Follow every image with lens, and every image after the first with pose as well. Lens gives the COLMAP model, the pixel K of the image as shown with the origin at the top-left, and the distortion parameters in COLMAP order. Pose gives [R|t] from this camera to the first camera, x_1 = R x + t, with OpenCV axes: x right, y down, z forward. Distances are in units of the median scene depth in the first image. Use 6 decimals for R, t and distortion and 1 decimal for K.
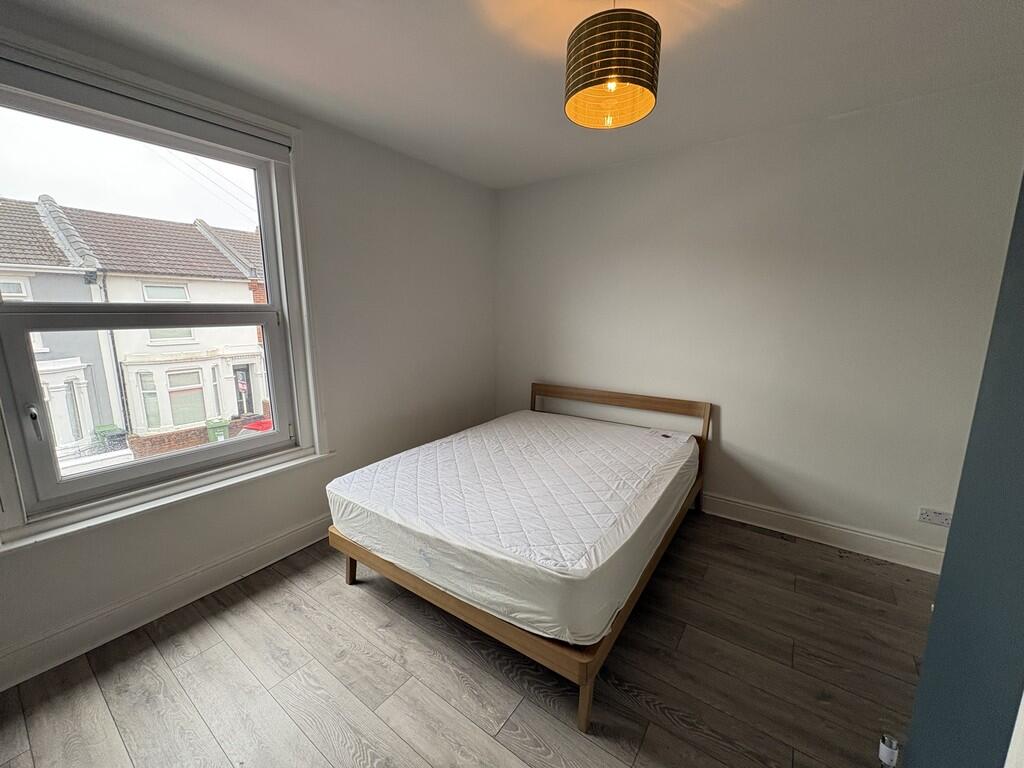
lens RADIAL K [[406.0, 0, 510.7], [0, 406.0, 382.9], [0, 0, 1]] dist [-0.001653, 0.000659]
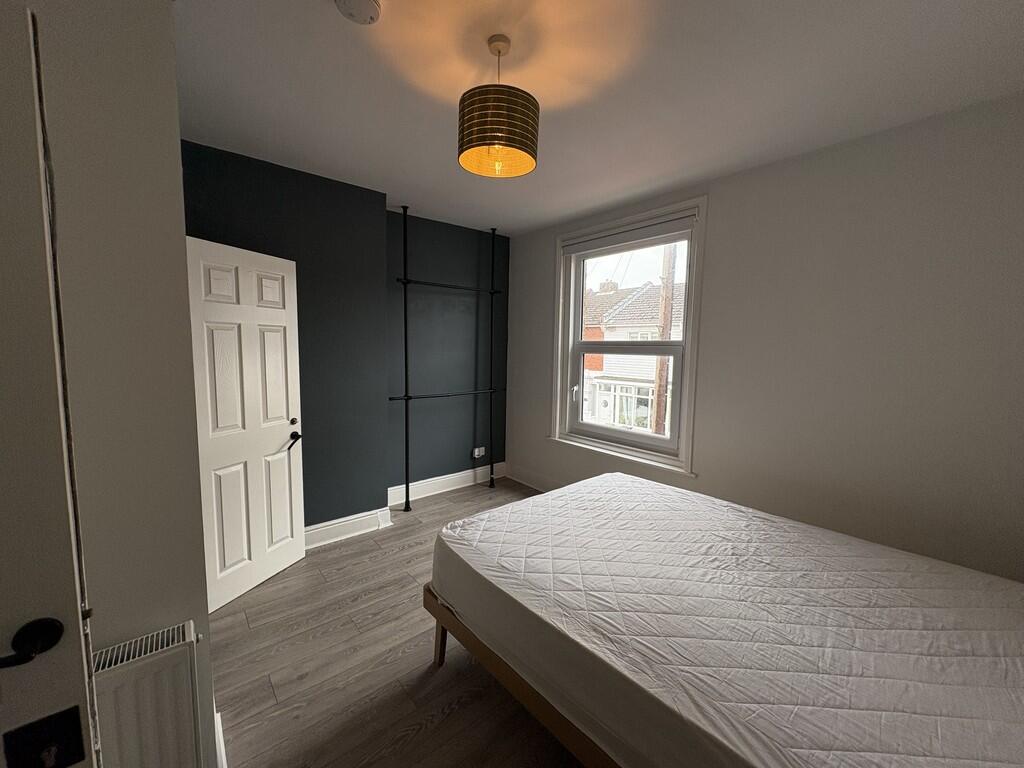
lens RADIAL K [[406.0, 0, 510.7], [0, 406.0, 382.9], [0, 0, 1]] dist [-0.001653, 0.000659]
pose [[-0.241963, 0.082474, -0.966774, 0.850984], [-0.185957, 0.973969, 0.129629, -0.141325], [0.952299, 0.211144, -0.220328, 0.867792]]
